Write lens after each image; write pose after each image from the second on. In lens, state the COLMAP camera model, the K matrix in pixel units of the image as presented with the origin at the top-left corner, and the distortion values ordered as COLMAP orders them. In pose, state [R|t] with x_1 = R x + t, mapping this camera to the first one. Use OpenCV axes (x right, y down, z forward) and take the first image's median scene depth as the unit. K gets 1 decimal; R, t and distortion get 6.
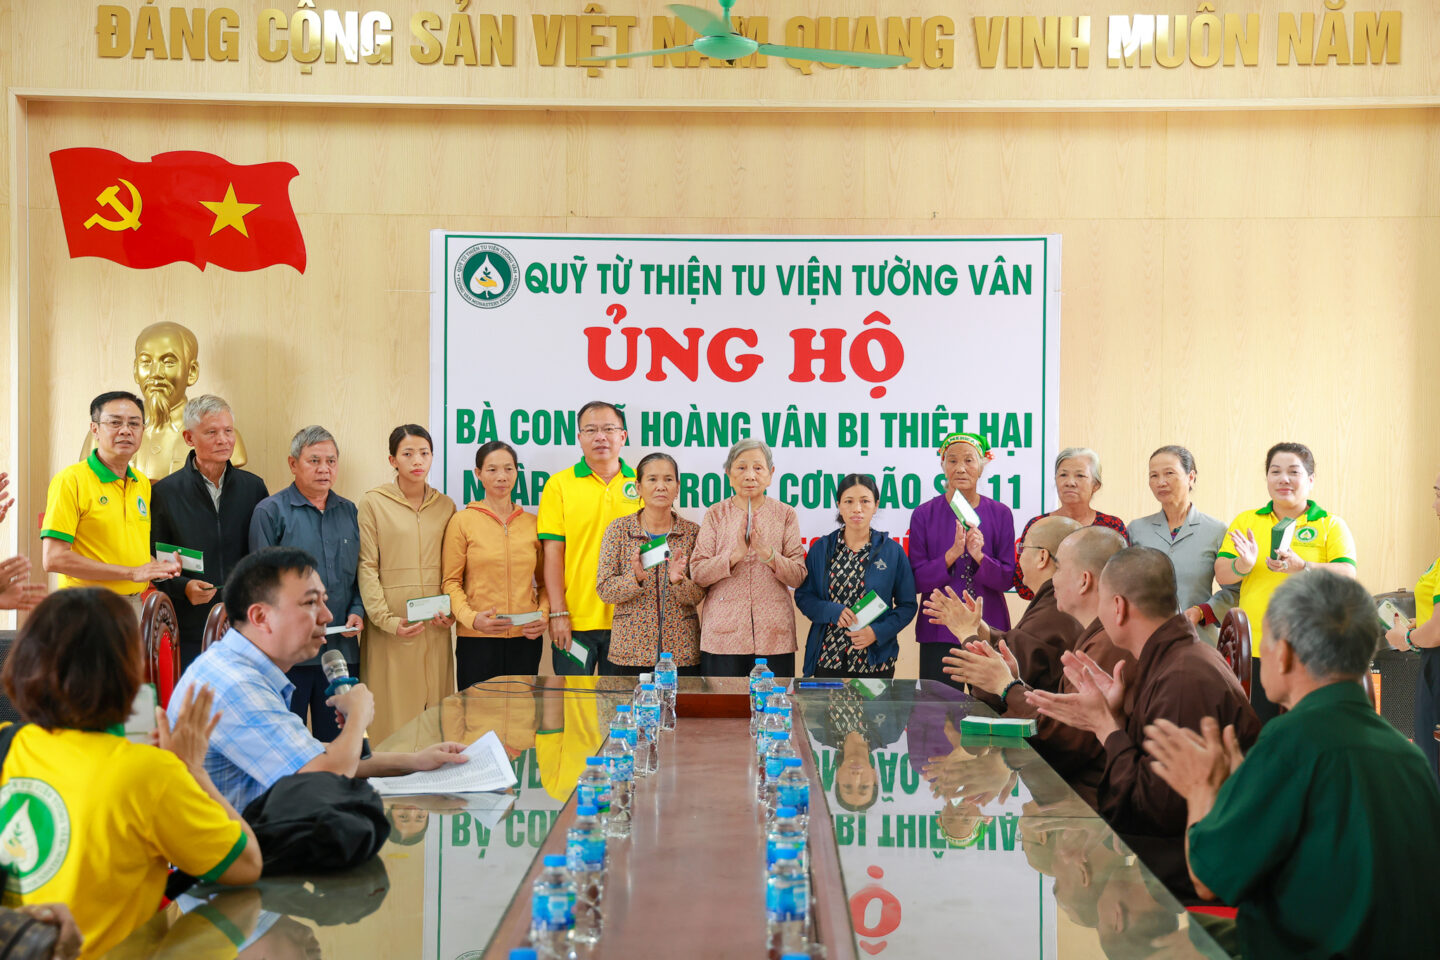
lens RADIAL K [[2513.5, 0, 720.0], [0, 2513.5, 480.0], [0, 0, 1]] dist [0.218178, 0.232636]
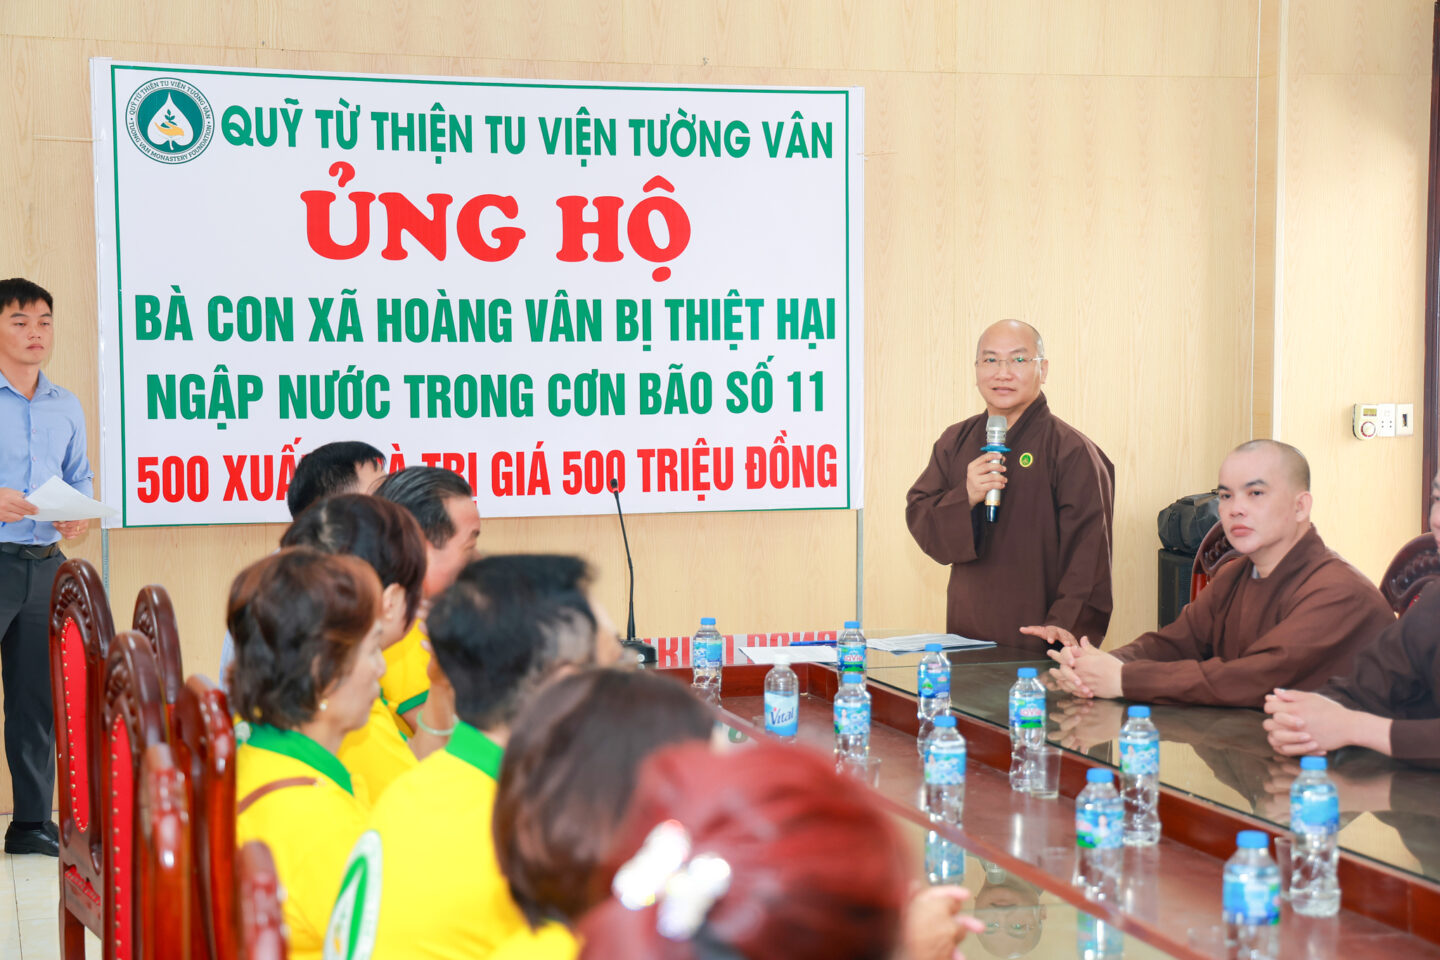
lens RADIAL K [[2513.5, 0, 720.0], [0, 2513.5, 480.0], [0, 0, 1]] dist [0.218178, 0.232636]
pose [[0.945070, -0.029177, 0.325563, -0.191169], [0.014532, 0.998774, 0.047325, -0.006060], [-0.326544, -0.039994, 0.944335, 0.206053]]
